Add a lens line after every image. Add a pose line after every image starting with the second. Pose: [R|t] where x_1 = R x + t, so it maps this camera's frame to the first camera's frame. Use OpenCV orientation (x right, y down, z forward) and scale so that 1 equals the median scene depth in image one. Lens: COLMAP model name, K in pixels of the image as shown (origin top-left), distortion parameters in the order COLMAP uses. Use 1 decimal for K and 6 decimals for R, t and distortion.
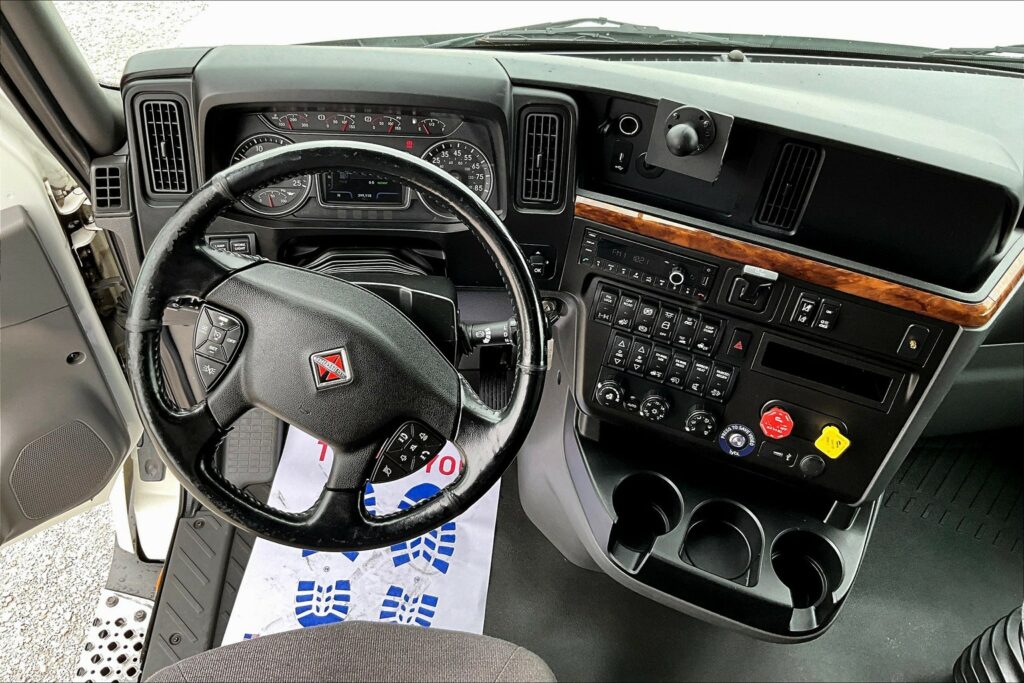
lens RADIAL K [[850.9, 0, 510.5], [0, 850.9, 335.2], [0, 0, 1]] dist [0.093056, -0.188833]
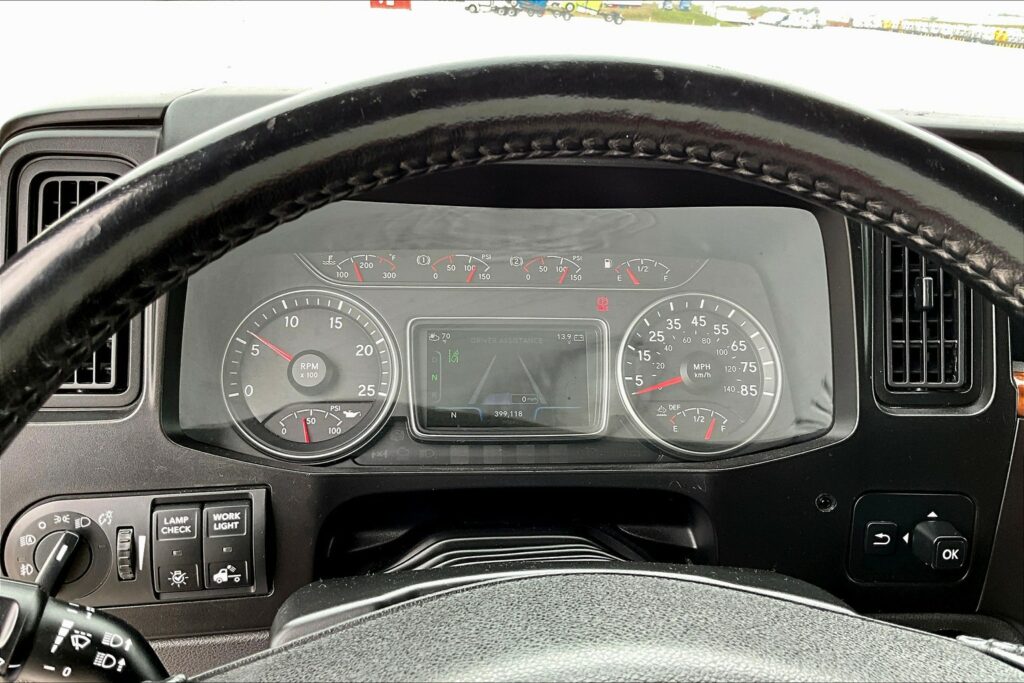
lens RADIAL K [[781.5, 0, 507.5], [0, 781.5, 343.8], [0, 0, 1]] dist [0.002881, -0.011891]
pose [[0.998924, -0.033748, 0.031819, -0.189330], [0.044246, 0.899142, -0.435415, -0.013263], [-0.013915, 0.436354, 0.899667, 0.620300]]
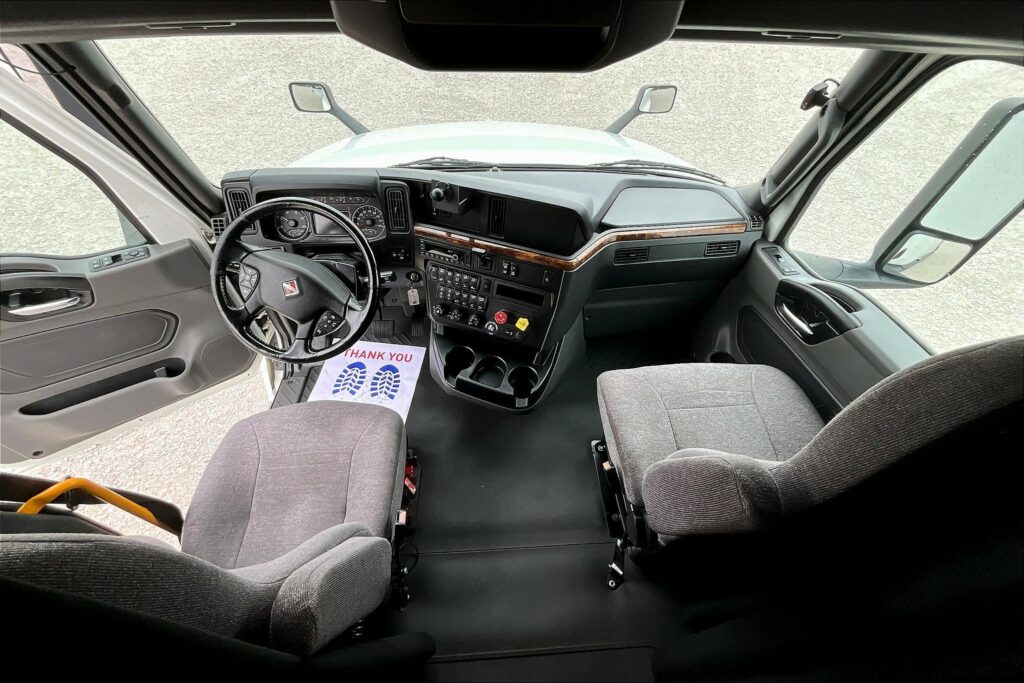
lens RADIAL K [[413.4, 0, 513.8], [0, 413.4, 341.3], [0, 0, 1]] dist [-0.001043, -0.000011]
pose [[0.999190, -0.031970, -0.024446, 0.365410], [0.031927, 0.999488, -0.002148, 0.169768], [0.024502, 0.001366, 0.999699, -0.150713]]
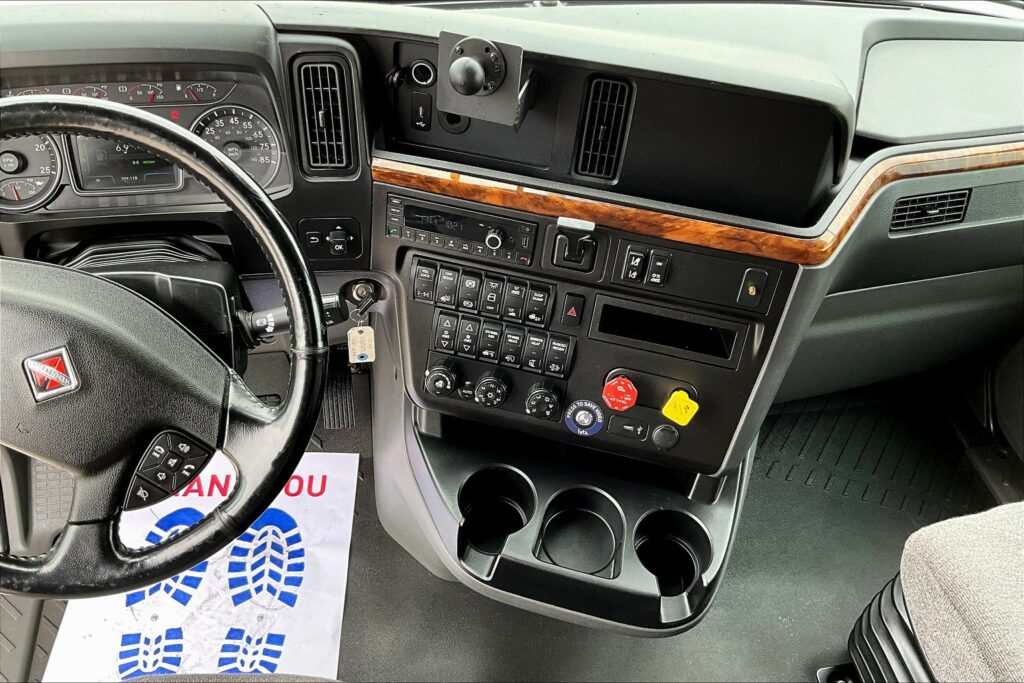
lens RADIAL K [[850.9, 0, 514.8], [0, 850.9, 338.1], [0, 0, 1]] dist [0.093056, -0.188833]
pose [[0.991303, -0.093467, 0.092641, 0.120750], [0.094951, 0.995413, -0.011728, 0.043889], [-0.091120, 0.020422, 0.995630, 0.113840]]
